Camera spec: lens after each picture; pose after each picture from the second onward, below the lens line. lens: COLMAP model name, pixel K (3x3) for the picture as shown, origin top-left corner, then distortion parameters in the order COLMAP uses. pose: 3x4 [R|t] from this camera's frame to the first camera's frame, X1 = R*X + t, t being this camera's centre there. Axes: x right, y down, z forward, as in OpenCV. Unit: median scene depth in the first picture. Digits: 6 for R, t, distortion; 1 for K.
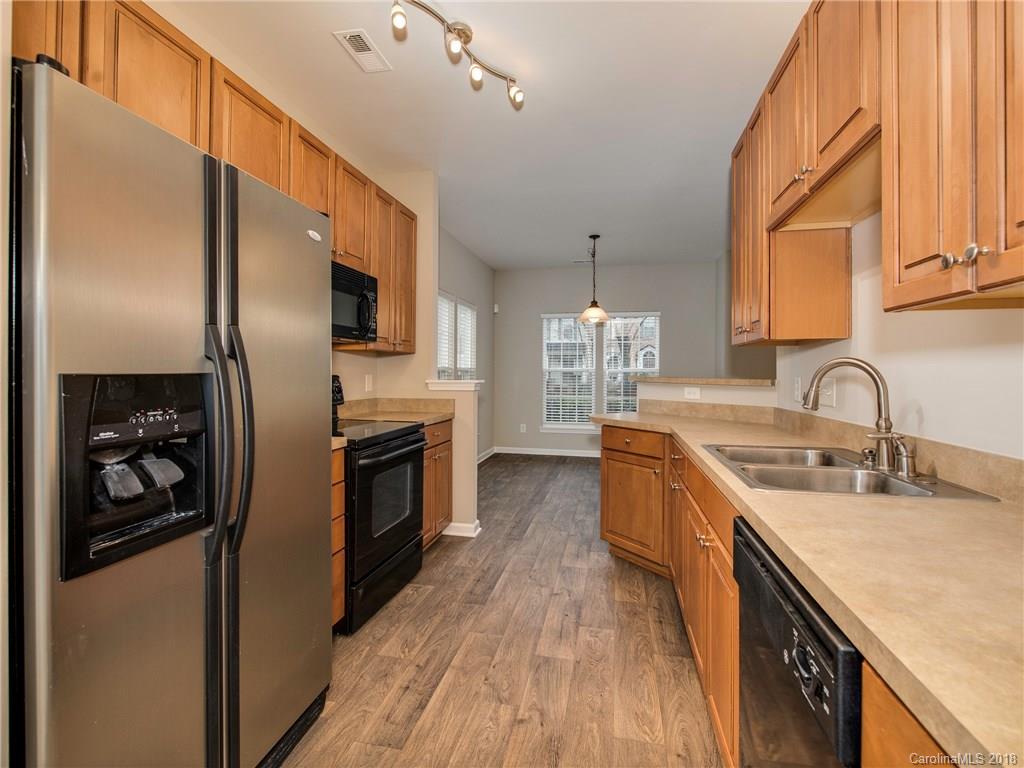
lens RADIAL K [[494.2, 0, 512.0], [0, 494.2, 384.0], [0, 0, 1]] dist [-0.001612, -0.000612]
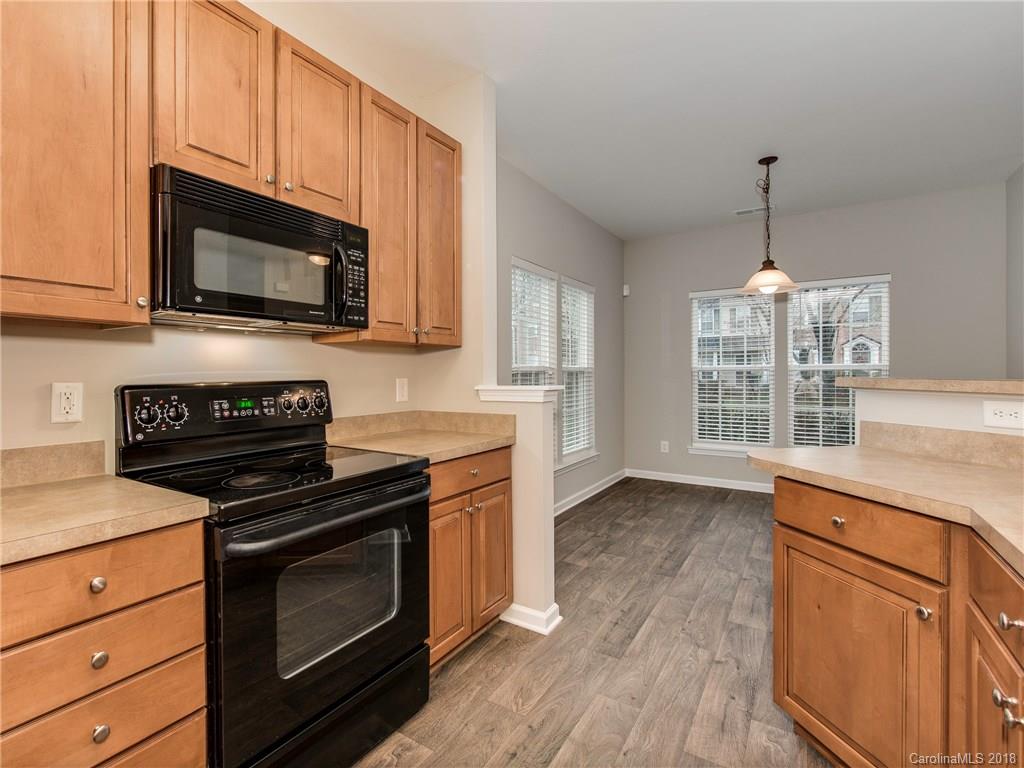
lens RADIAL K [[497.4, 0, 472.1], [0, 497.4, 381.5], [0, 0, 1]] dist [-0.004362, -0.002332]
pose [[0.924663, -0.004697, -0.380757, 0.055175], [0.001696, 0.999965, -0.008216, -0.005765], [0.380783, 0.006952, 0.924638, 0.258505]]
